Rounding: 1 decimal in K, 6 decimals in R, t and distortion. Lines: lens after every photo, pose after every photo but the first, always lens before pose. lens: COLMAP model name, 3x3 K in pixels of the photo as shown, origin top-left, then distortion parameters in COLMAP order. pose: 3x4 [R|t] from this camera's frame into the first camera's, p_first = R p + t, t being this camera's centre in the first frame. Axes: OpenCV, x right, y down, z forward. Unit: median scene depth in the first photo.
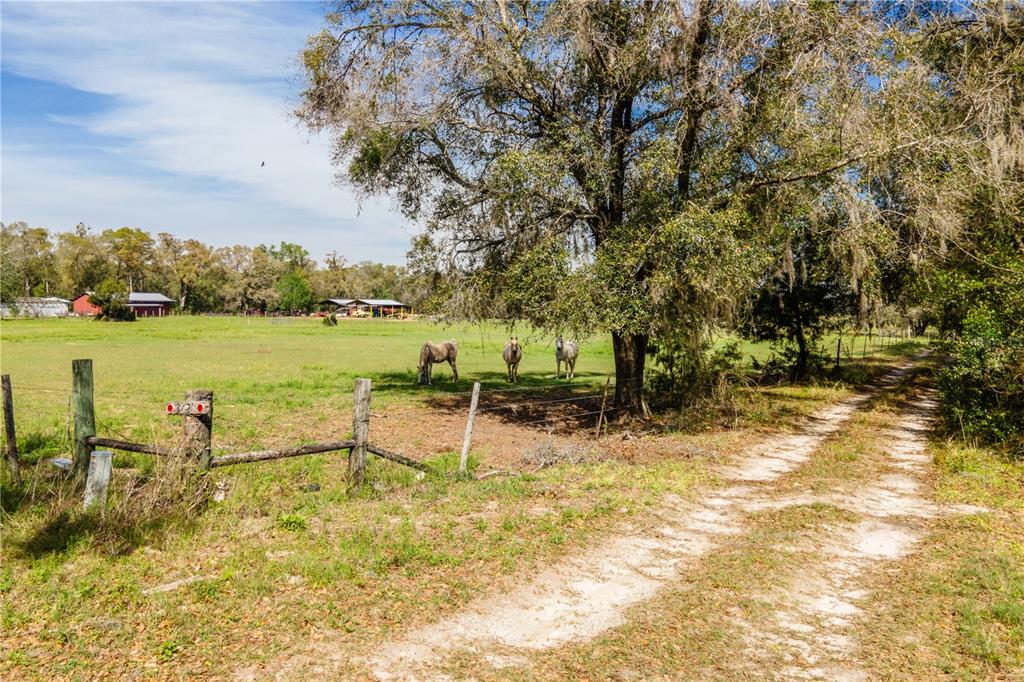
lens RADIAL K [[732.1, 0, 514.1], [0, 732.1, 316.4], [0, 0, 1]] dist [0.028063, 0.008916]
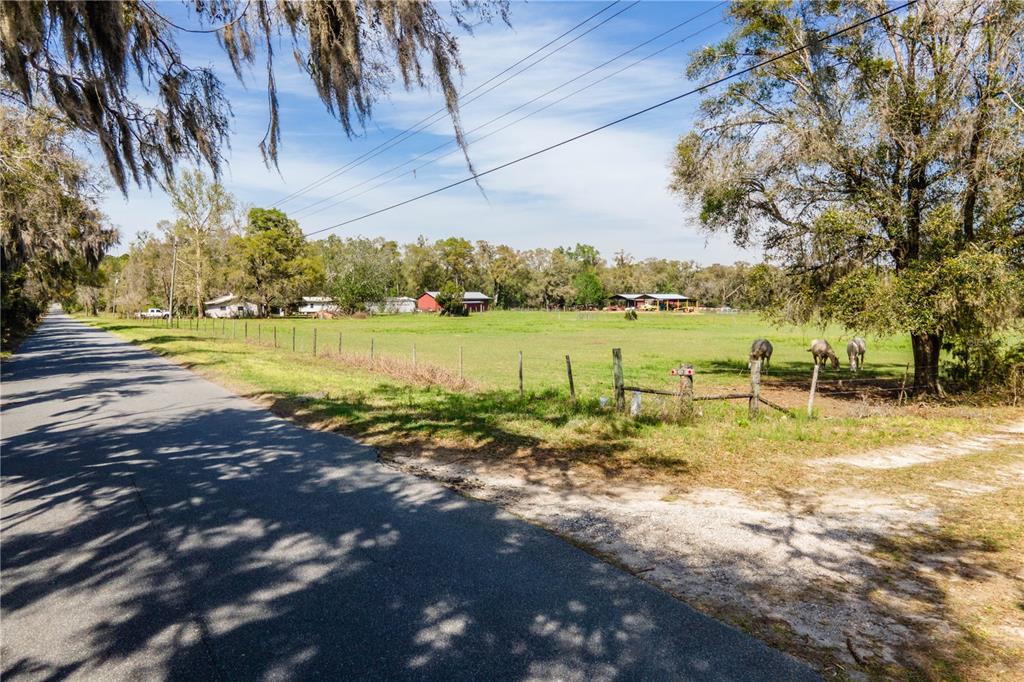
lens RADIAL K [[732.1, 0, 515.5], [0, 732.1, 304.2], [0, 0, 1]] dist [0.028063, 0.008916]
pose [[0.934101, -0.010606, -0.356852, -0.049301], [0.009087, 0.999941, -0.005935, -0.023658], [0.356894, 0.002301, 0.934142, -0.433655]]
